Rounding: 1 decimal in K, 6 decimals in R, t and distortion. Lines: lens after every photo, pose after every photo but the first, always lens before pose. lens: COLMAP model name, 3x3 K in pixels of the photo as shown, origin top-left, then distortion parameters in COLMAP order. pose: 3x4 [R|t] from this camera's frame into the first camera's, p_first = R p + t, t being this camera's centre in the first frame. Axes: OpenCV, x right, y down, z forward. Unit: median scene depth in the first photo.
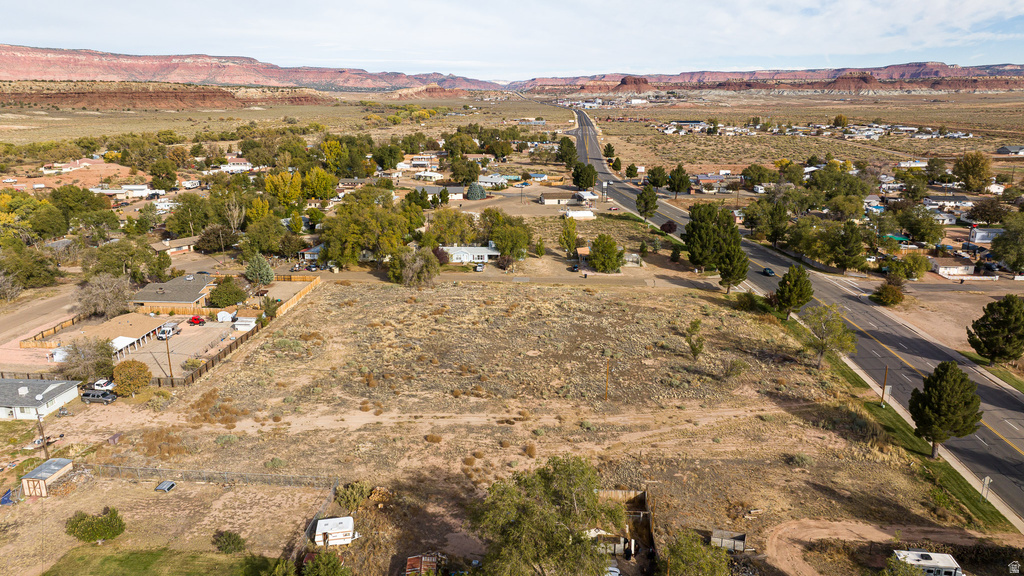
lens RADIAL K [[709.2, 0, 512.0], [0, 709.2, 288.0], [0, 0, 1]] dist [-0.018344, 0.005641]
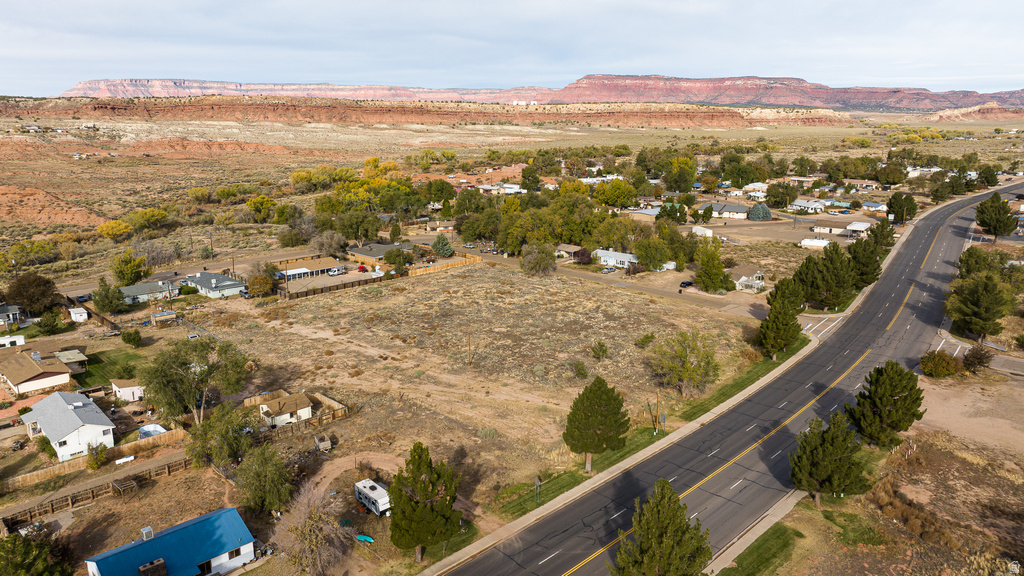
lens RADIAL K [[709.2, 0, 512.0], [0, 709.2, 288.0], [0, 0, 1]] dist [-0.018344, 0.005641]
pose [[0.755905, 0.156924, -0.635596, 0.837861], [-0.174160, 0.984065, 0.035833, -0.023852], [0.631091, 0.083609, 0.771190, 0.101659]]
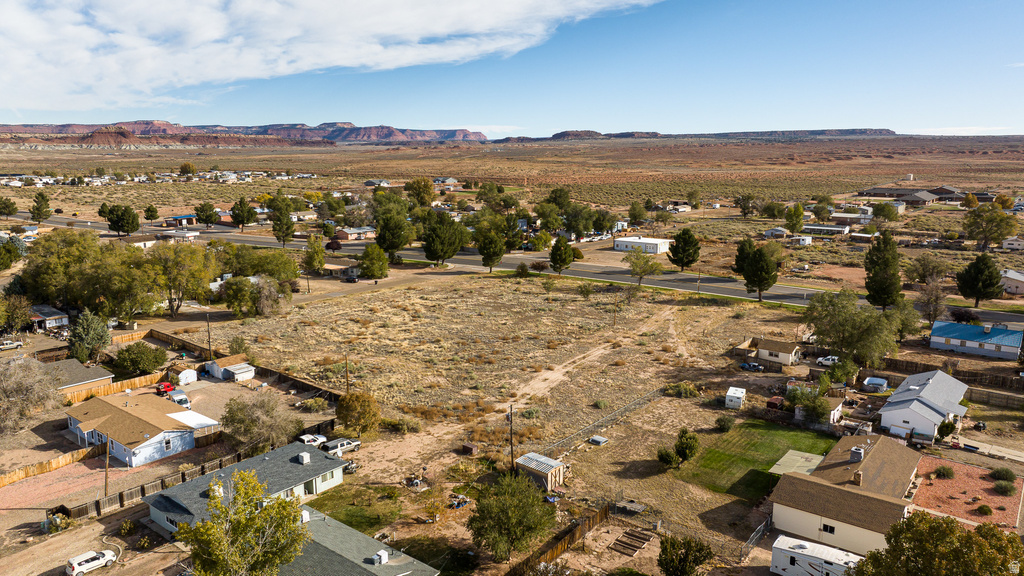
lens RADIAL K [[709.2, 0, 512.0], [0, 709.2, 288.0], [0, 0, 1]] dist [-0.018344, 0.005641]
pose [[0.560067, -0.155247, 0.813771, -0.979242], [0.216872, 0.975505, 0.036843, -0.004930], [-0.799557, 0.155849, 0.580016, 0.320667]]
